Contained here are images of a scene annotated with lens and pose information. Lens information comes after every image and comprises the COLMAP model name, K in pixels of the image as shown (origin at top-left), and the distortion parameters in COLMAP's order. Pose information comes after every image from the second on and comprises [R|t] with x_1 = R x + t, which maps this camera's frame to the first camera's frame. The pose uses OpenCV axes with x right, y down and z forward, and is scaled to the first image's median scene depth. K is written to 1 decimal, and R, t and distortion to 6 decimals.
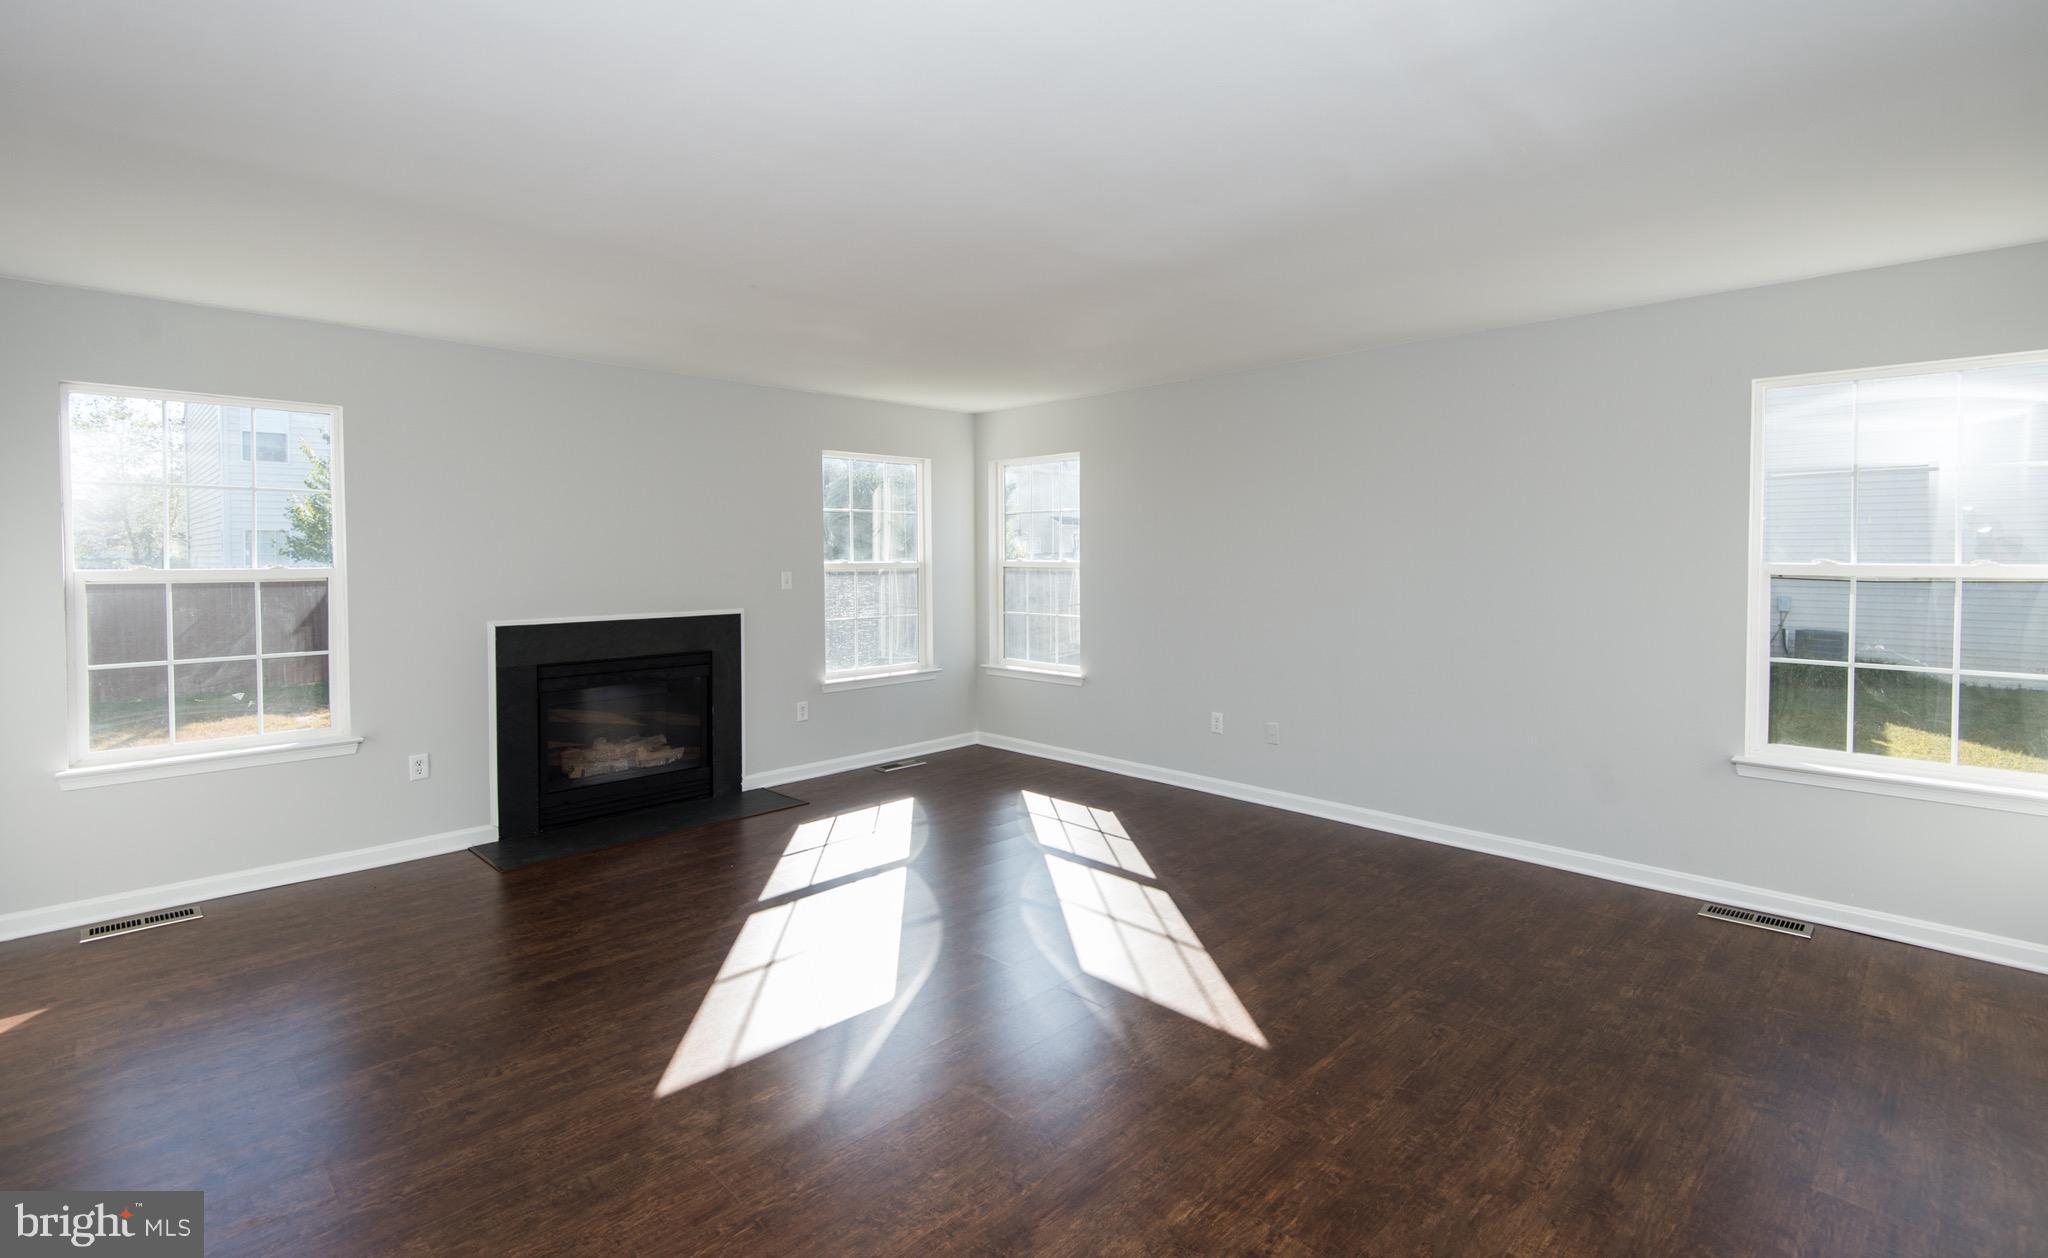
lens RADIAL K [[930.0, 0, 1018.5], [0, 930.0, 578.5], [0, 0, 1]] dist [0.003847, -0.003346]
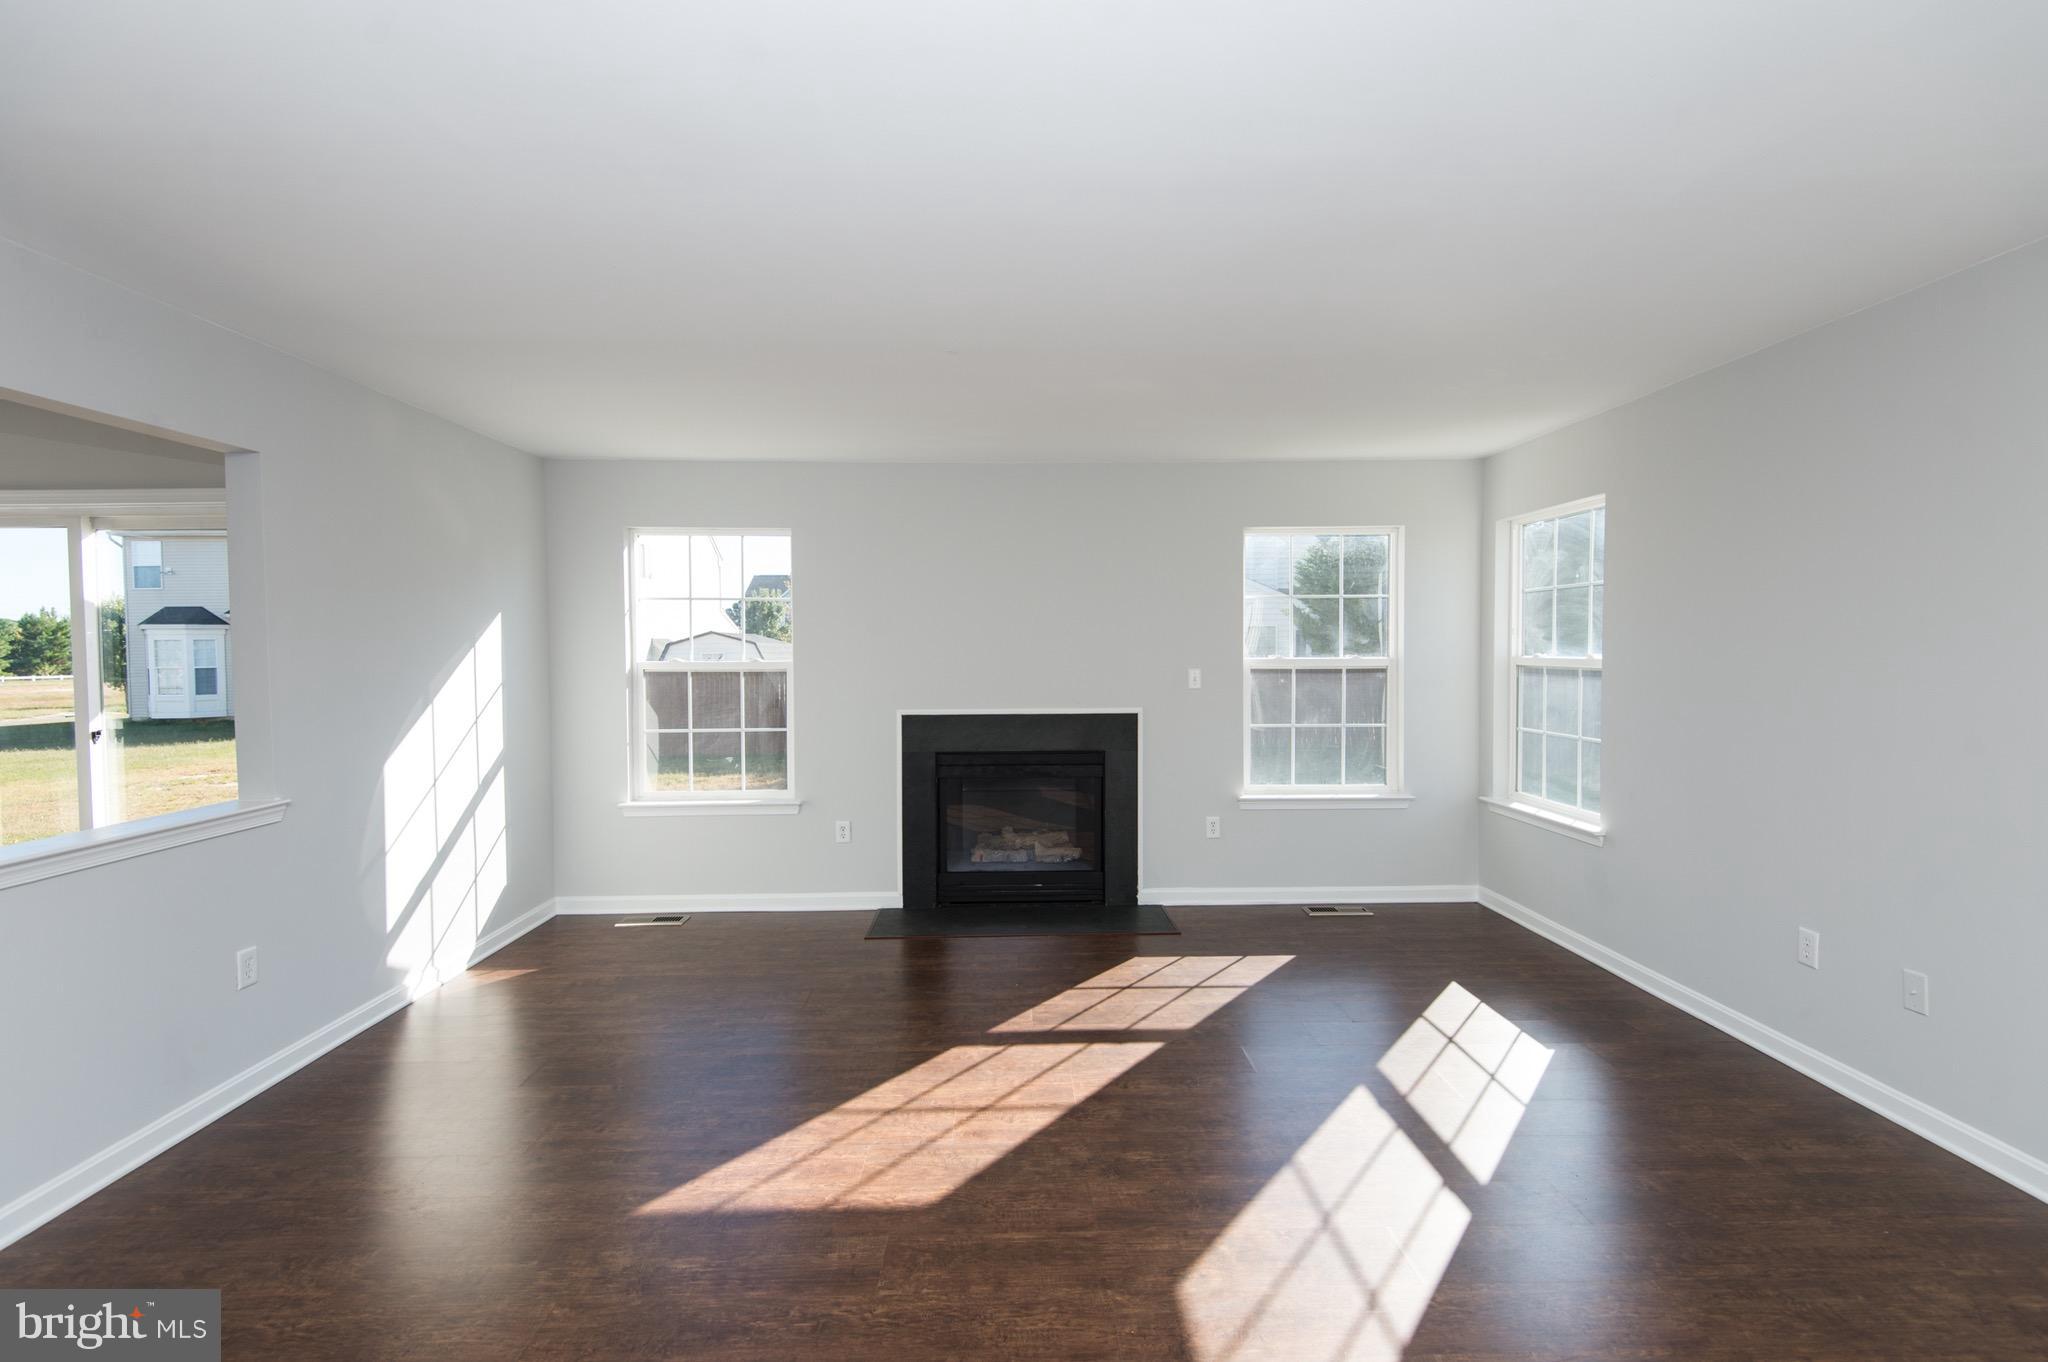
lens RADIAL K [[917.2, 0, 1024.1], [0, 917.2, 689.0], [0, 0, 1]] dist [0.020274, -0.006786]
pose [[0.730703, 0.031104, -0.681986, 0.262123], [-0.016196, 0.999470, 0.028231, -0.011009], [0.682503, -0.009583, 0.730820, 0.279010]]
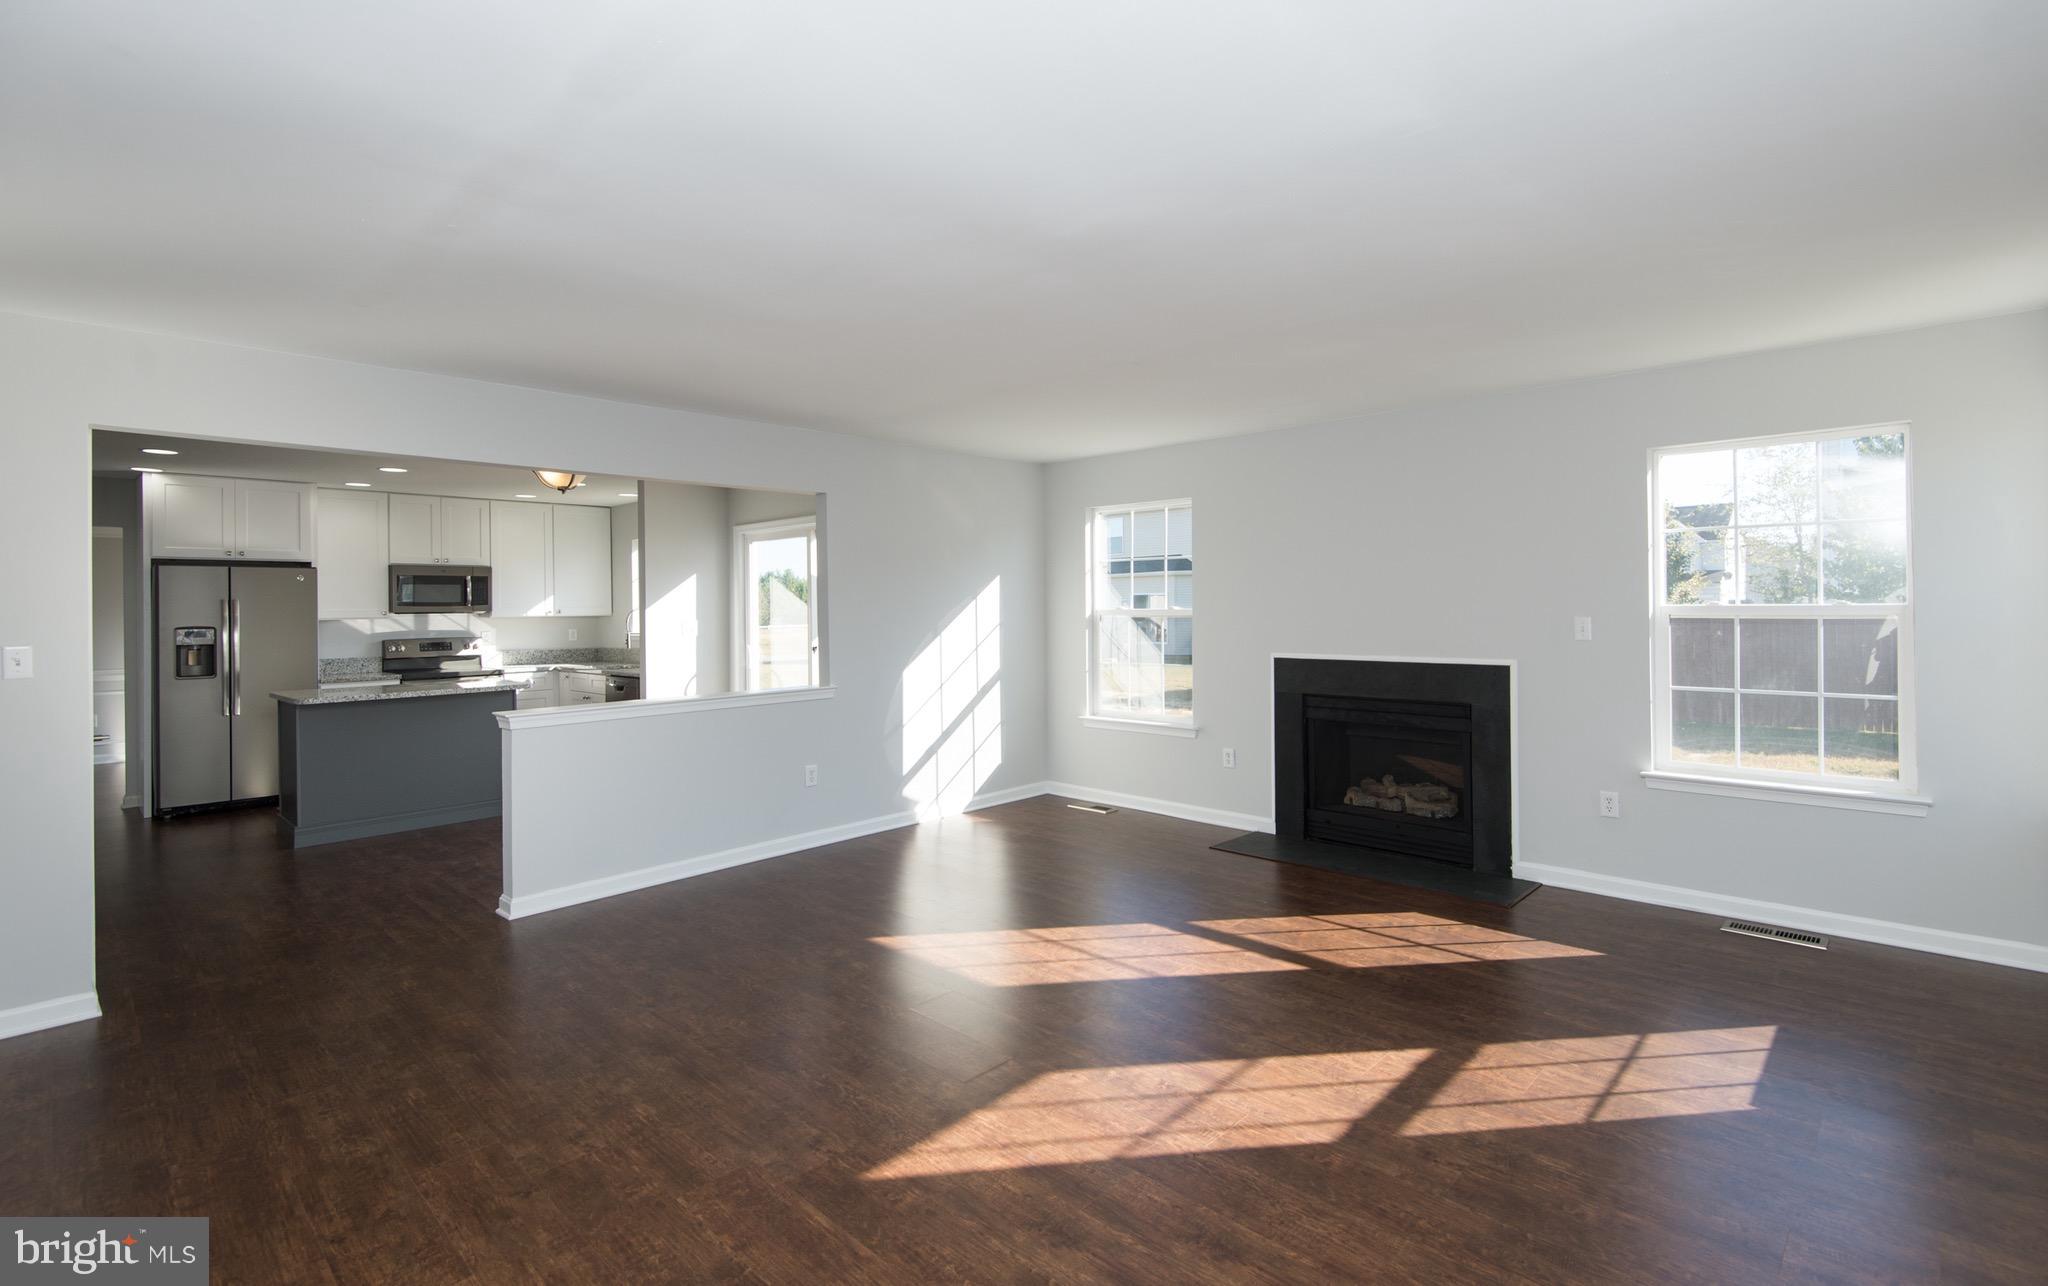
lens RADIAL K [[904.8, 0, 1002.8], [0, 904.8, 596.0], [0, 0, 1]] dist [0.010865, -0.003256]
pose [[0.033038, -0.002544, -0.999451, 0.563772], [-0.015221, 0.999880, -0.003048, -0.017936], [0.999338, 0.015313, 0.032995, 0.554671]]
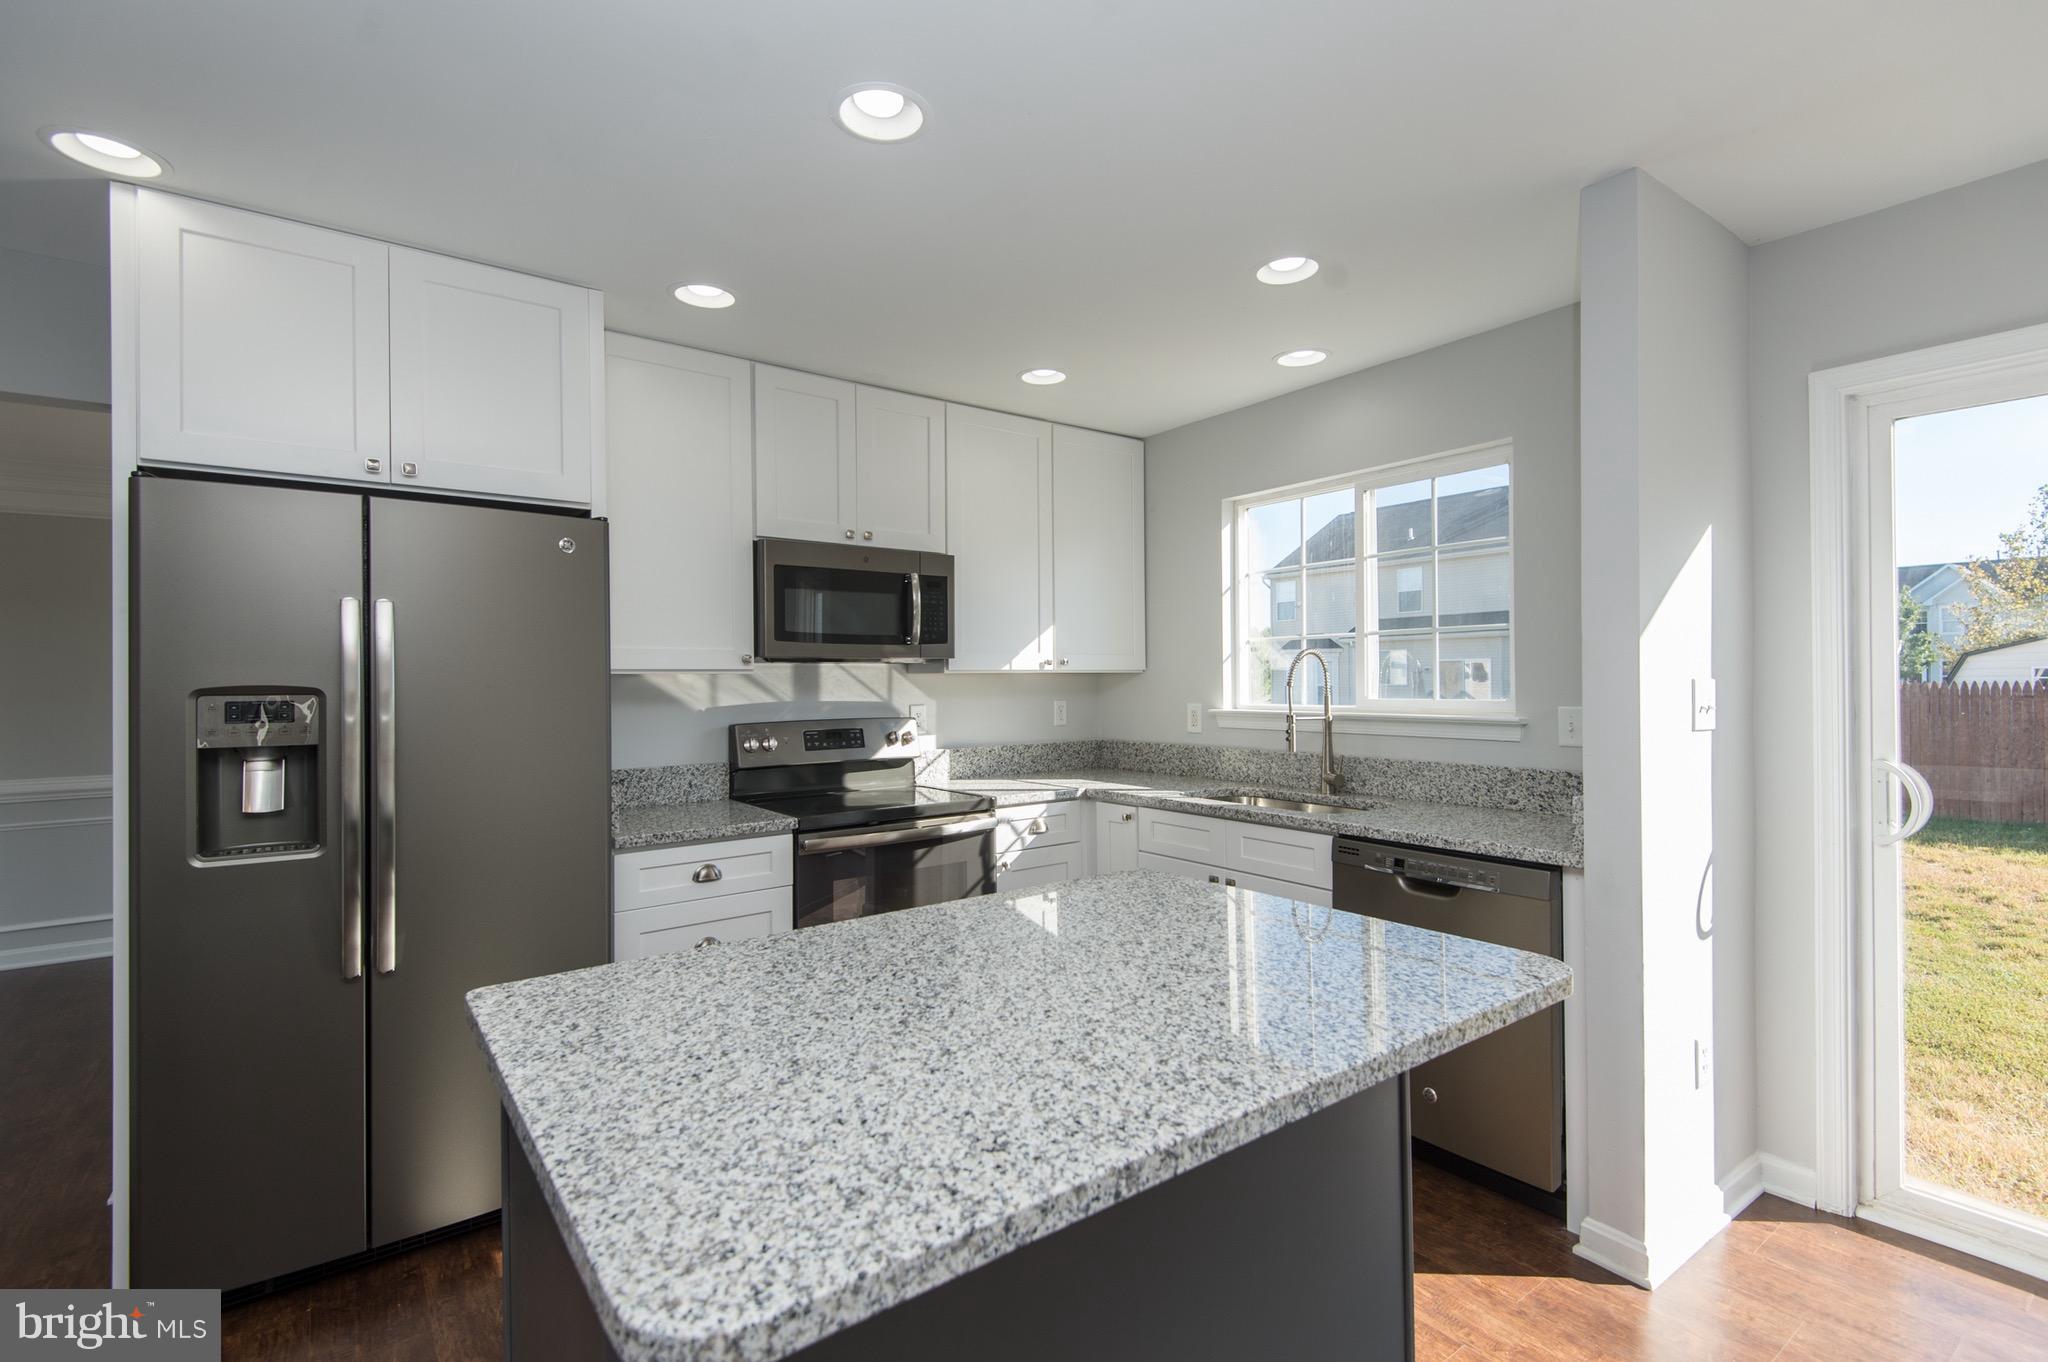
lens RADIAL K [[917.2, 0, 1024.1], [0, 917.2, 675.8], [0, 0, 1]] dist [0.020274, -0.006786]
pose [[-0.140753, 0.004957, -0.990032, -0.423419], [-0.016717, 0.999833, 0.007383, 0.026546], [0.989904, 0.017589, -0.140647, -0.170493]]
